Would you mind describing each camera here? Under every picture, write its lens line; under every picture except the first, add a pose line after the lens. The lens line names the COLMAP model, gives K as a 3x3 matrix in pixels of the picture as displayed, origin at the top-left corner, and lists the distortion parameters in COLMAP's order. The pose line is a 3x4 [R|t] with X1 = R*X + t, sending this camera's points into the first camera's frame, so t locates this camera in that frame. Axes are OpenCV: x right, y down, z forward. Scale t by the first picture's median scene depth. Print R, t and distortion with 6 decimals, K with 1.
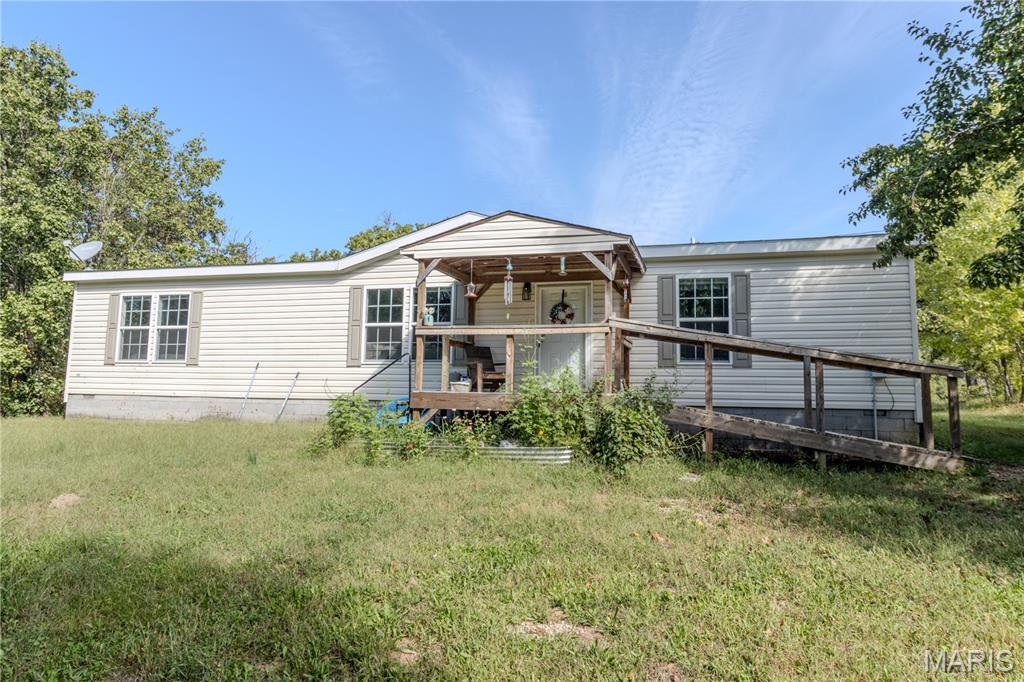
lens RADIAL K [[643.5, 0, 512.0], [0, 643.5, 341.0], [0, 0, 1]] dist [0.003127, -0.001044]
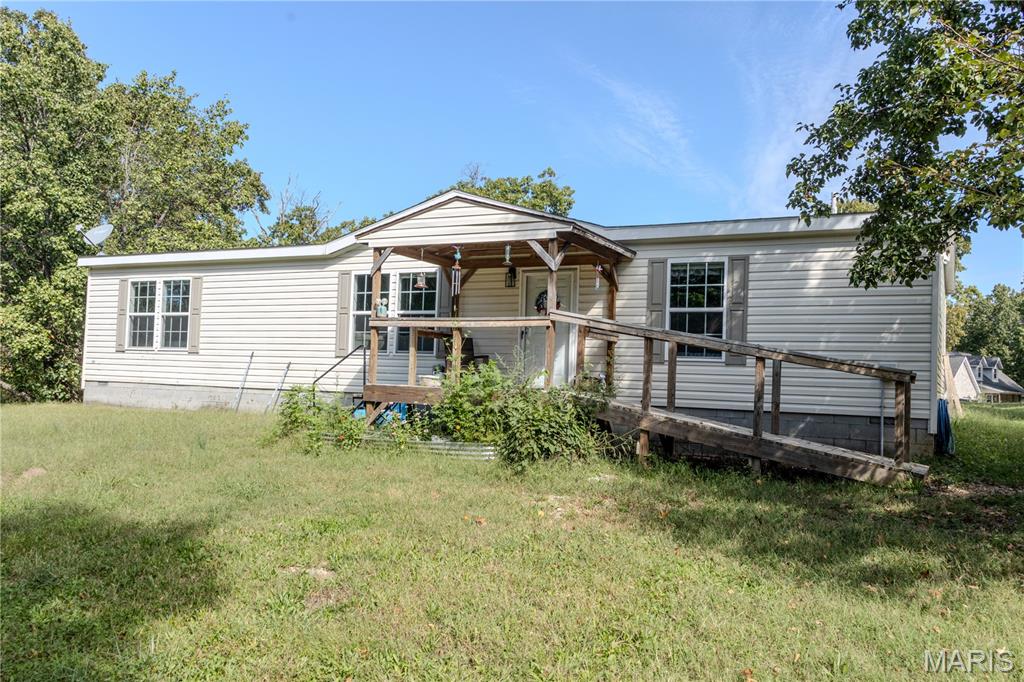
lens RADIAL K [[858.7, 0, 505.0], [0, 858.7, 374.5], [0, 0, 1]] dist [0.008890, 0.014893]
pose [[0.977279, 0.018590, -0.211141, 0.232913], [-0.005777, 0.998113, 0.061137, -0.012497], [0.211879, -0.058528, 0.975542, -0.163333]]
